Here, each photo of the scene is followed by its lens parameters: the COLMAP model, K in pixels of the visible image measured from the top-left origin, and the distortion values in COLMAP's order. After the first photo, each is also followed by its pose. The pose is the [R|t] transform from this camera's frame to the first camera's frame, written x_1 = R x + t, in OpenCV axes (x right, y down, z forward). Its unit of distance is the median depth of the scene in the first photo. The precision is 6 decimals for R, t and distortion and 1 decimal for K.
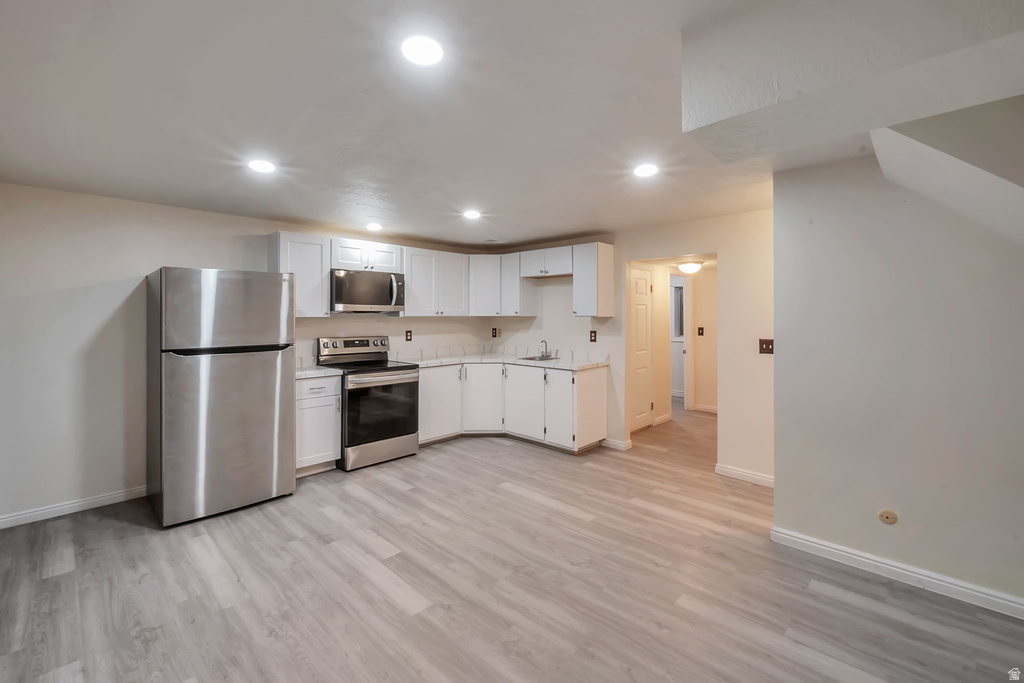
lens RADIAL K [[442.4, 0, 504.9], [0, 442.4, 312.2], [0, 0, 1]] dist [-0.000522, -0.000004]
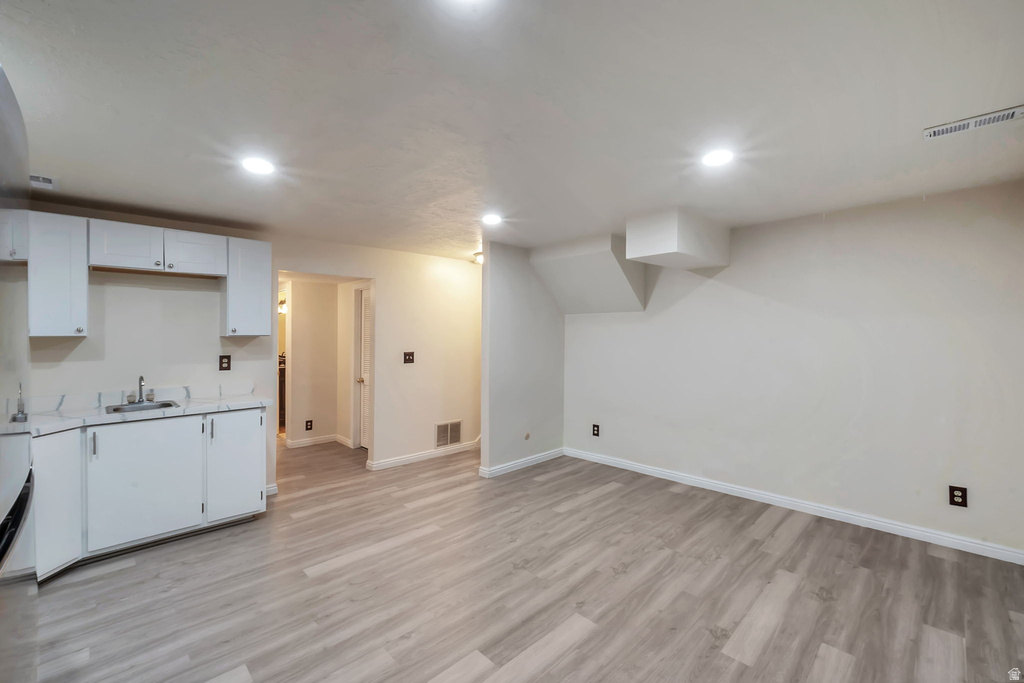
lens RADIAL K [[429.4, 0, 511.3], [0, 429.4, 338.1], [0, 0, 1]] dist [-0.000669, -0.000083]
pose [[0.029521, -0.010308, 0.999511, -0.692123], [-0.004506, 0.999935, 0.010446, 0.004182], [-0.999554, -0.004813, 0.029473, 0.671218]]
